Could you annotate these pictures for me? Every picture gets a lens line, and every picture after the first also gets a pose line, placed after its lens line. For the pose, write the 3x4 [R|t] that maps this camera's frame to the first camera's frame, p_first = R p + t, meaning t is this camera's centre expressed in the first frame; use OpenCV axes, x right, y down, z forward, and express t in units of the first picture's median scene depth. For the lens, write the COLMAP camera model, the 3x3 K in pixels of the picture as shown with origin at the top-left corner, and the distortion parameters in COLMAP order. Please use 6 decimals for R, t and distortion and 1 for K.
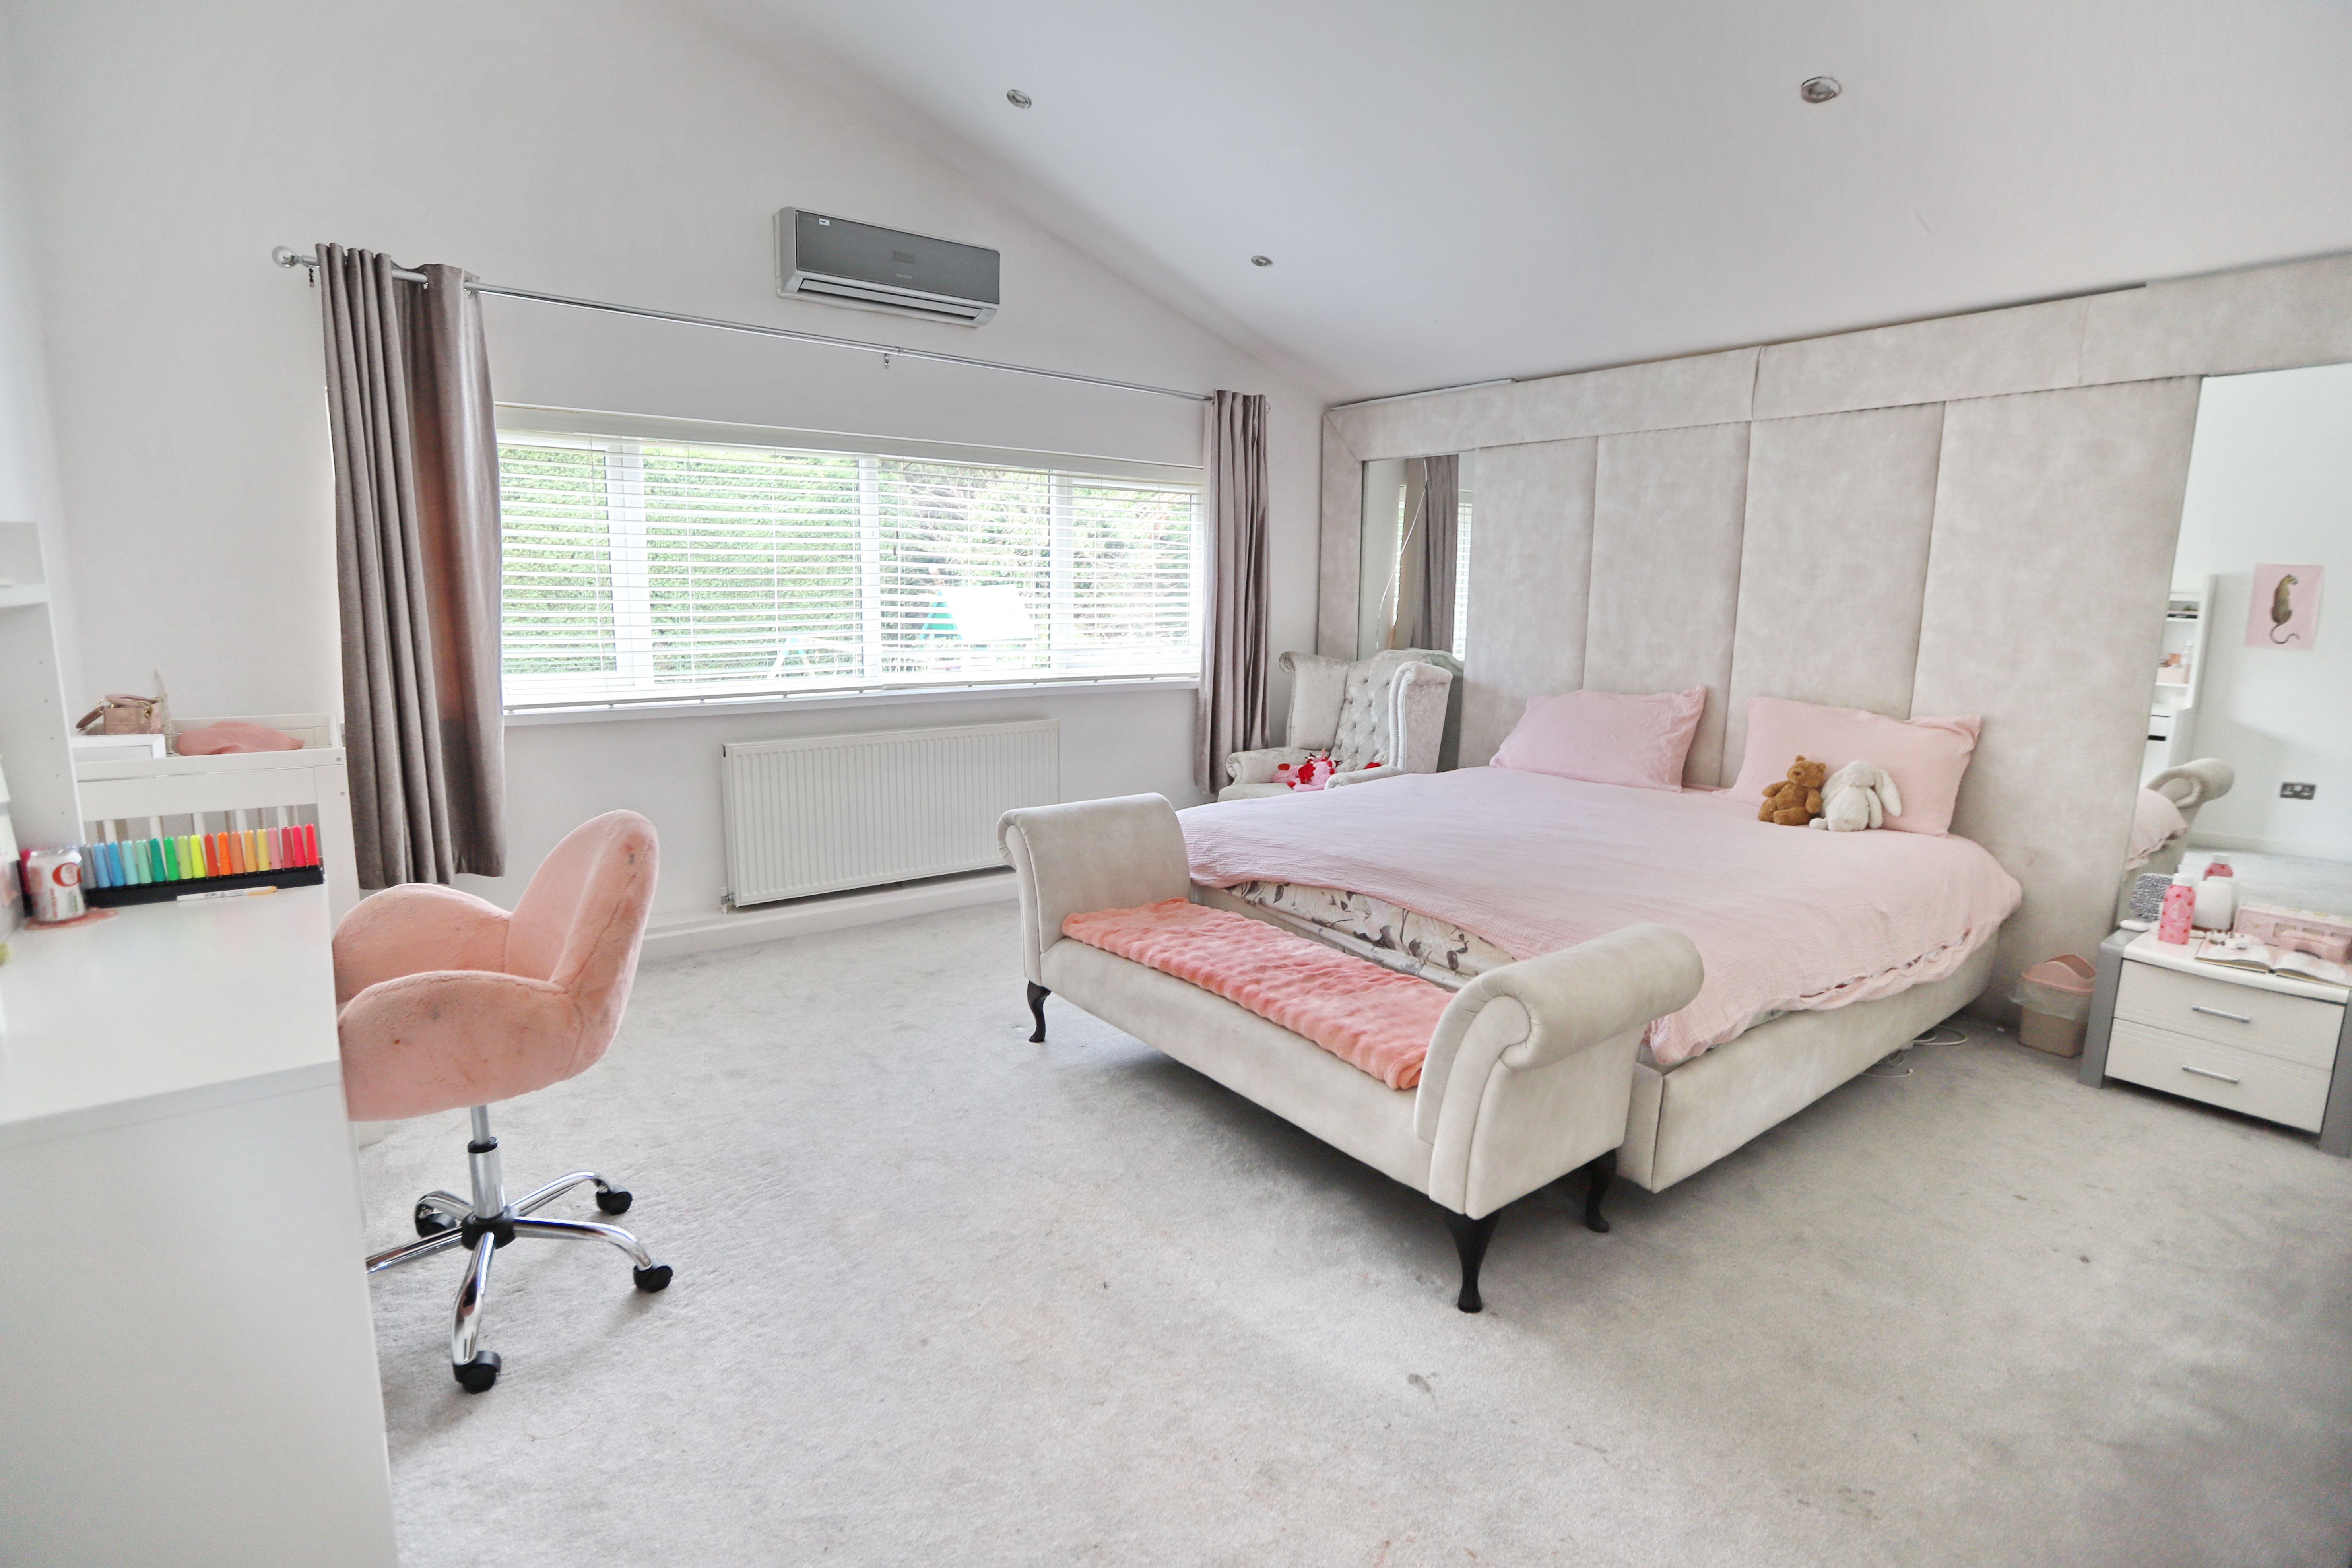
lens RADIAL K [[1118.5, 0, 1170.2], [0, 1118.5, 783.9], [0, 0, 1]] dist [-0.039249, 0.015312]
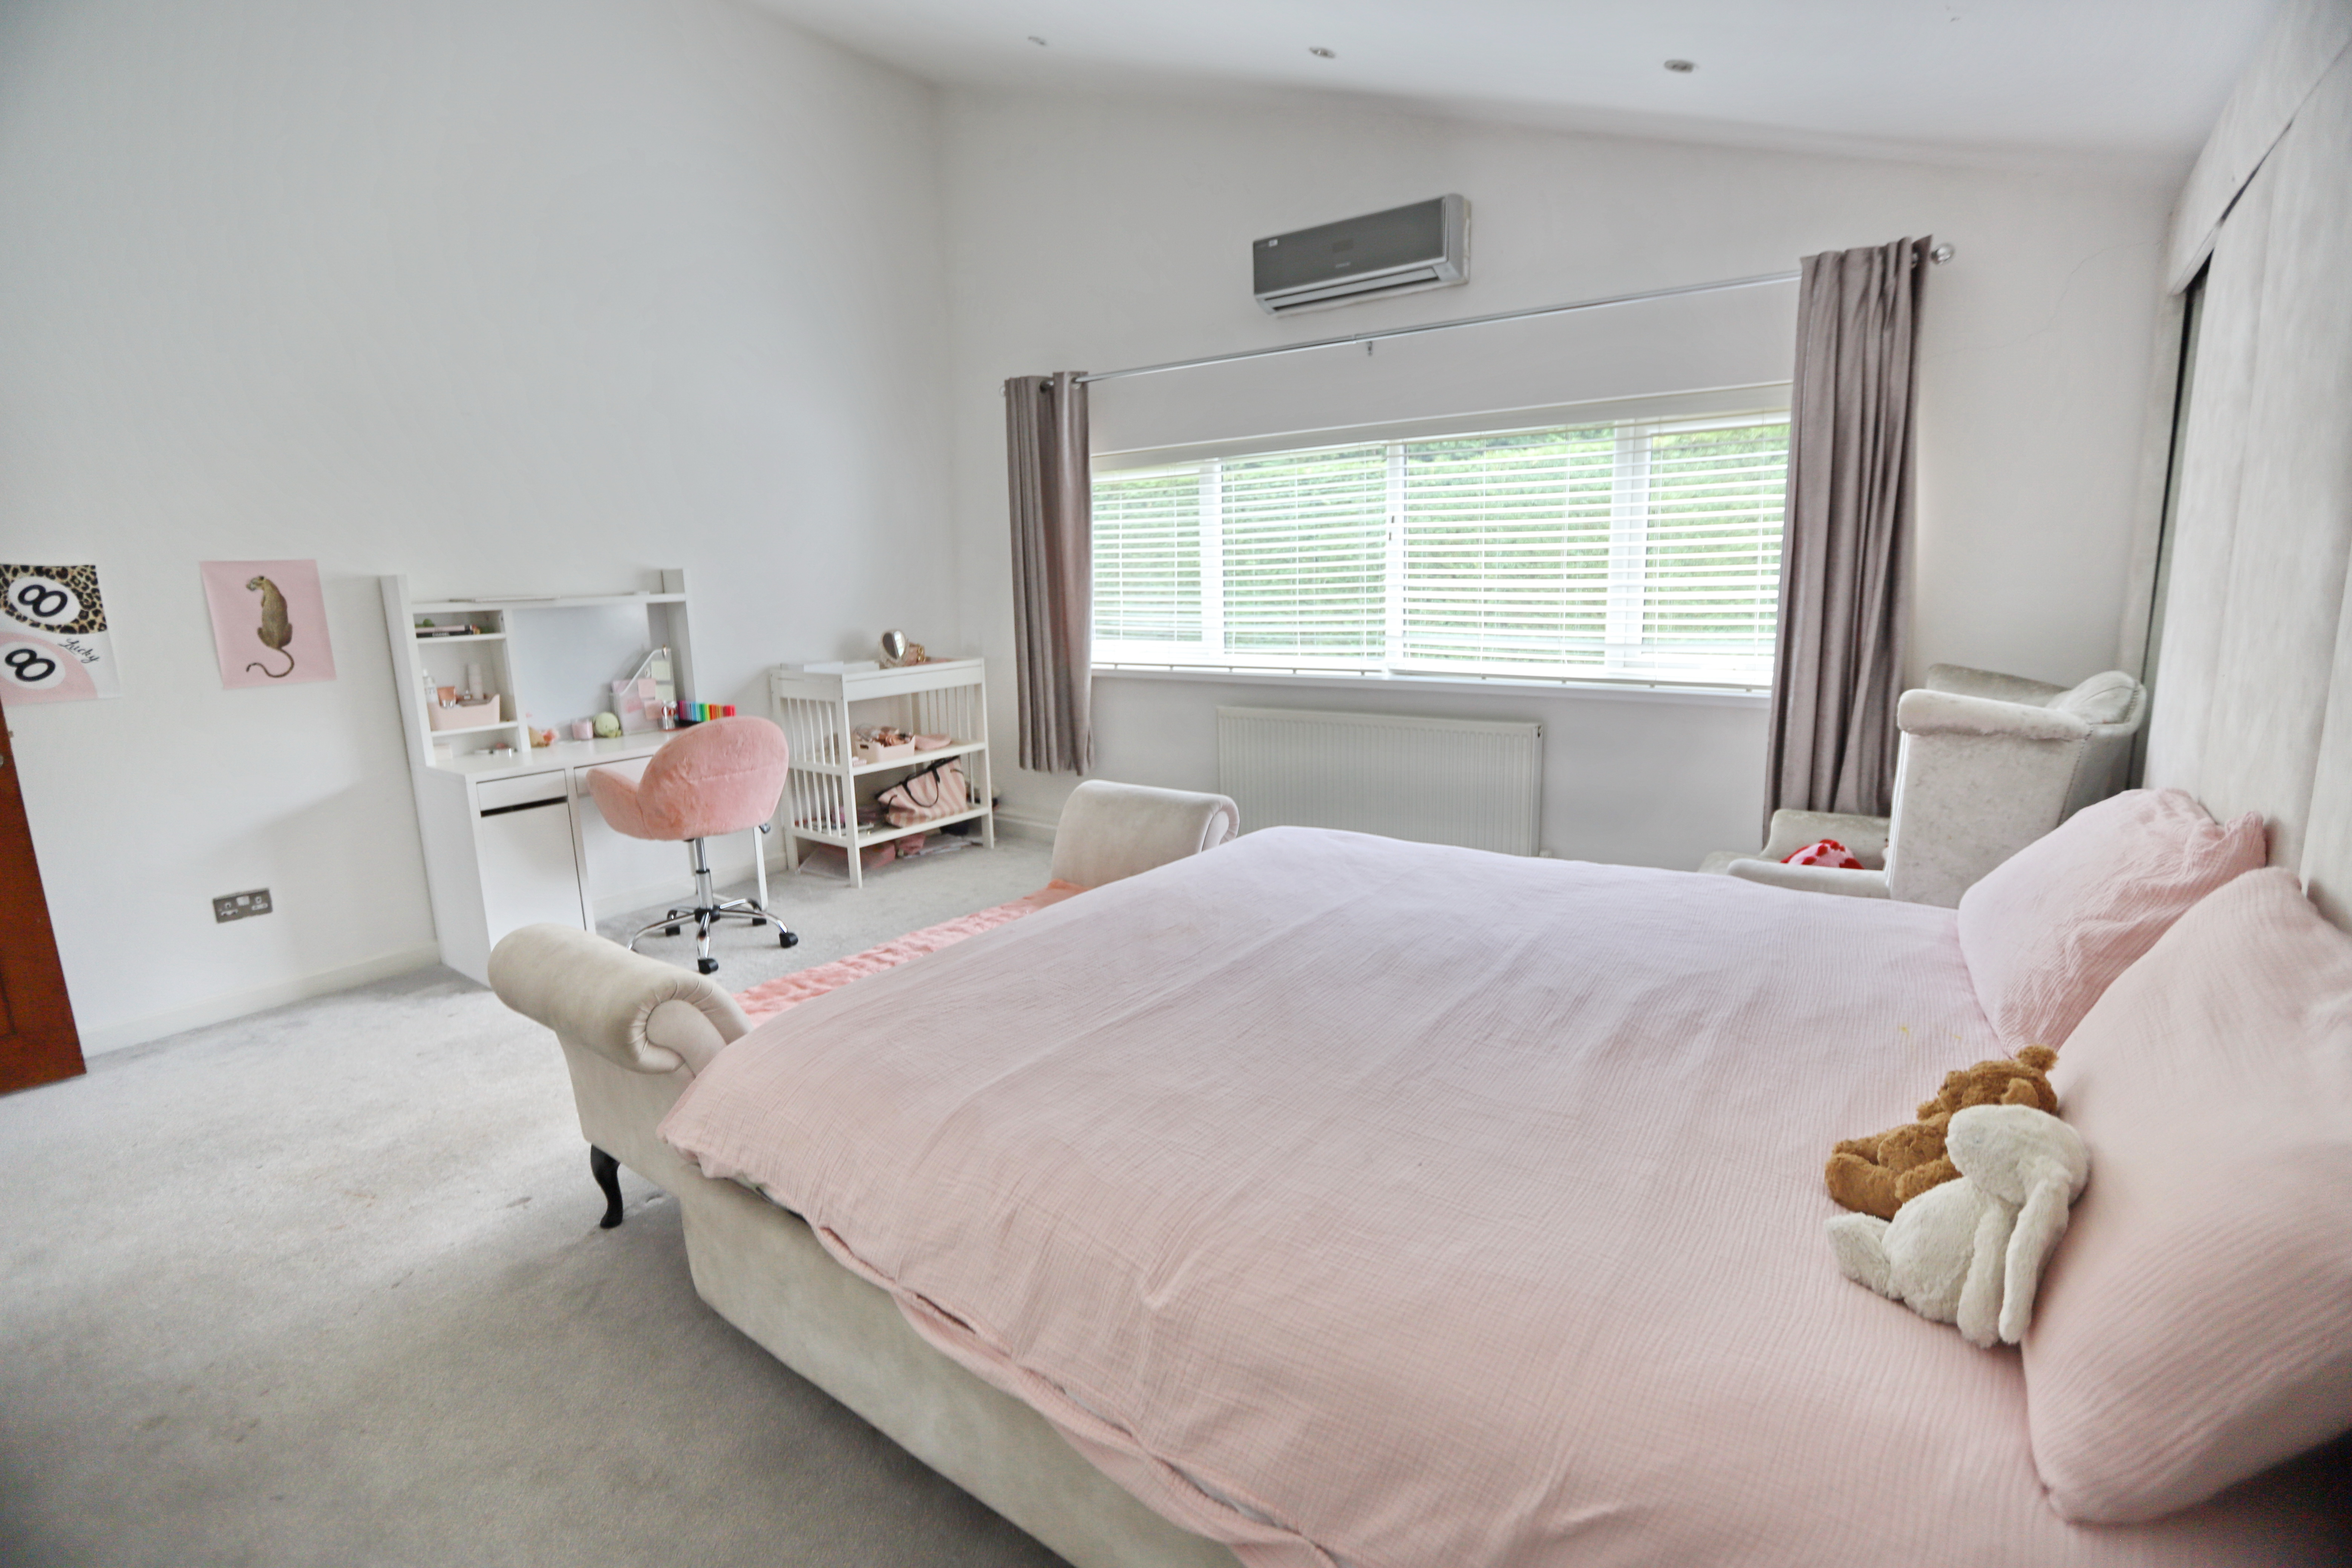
lens RADIAL K [[1118.5, 0, 1170.2], [0, 1118.5, 783.9], [0, 0, 1]] dist [-0.039249, 0.015312]
pose [[0.249491, 0.164780, -0.954254, 0.769262], [-0.135918, 0.981620, 0.133970, -0.110145], [0.958791, 0.096276, 0.267302, 0.635853]]
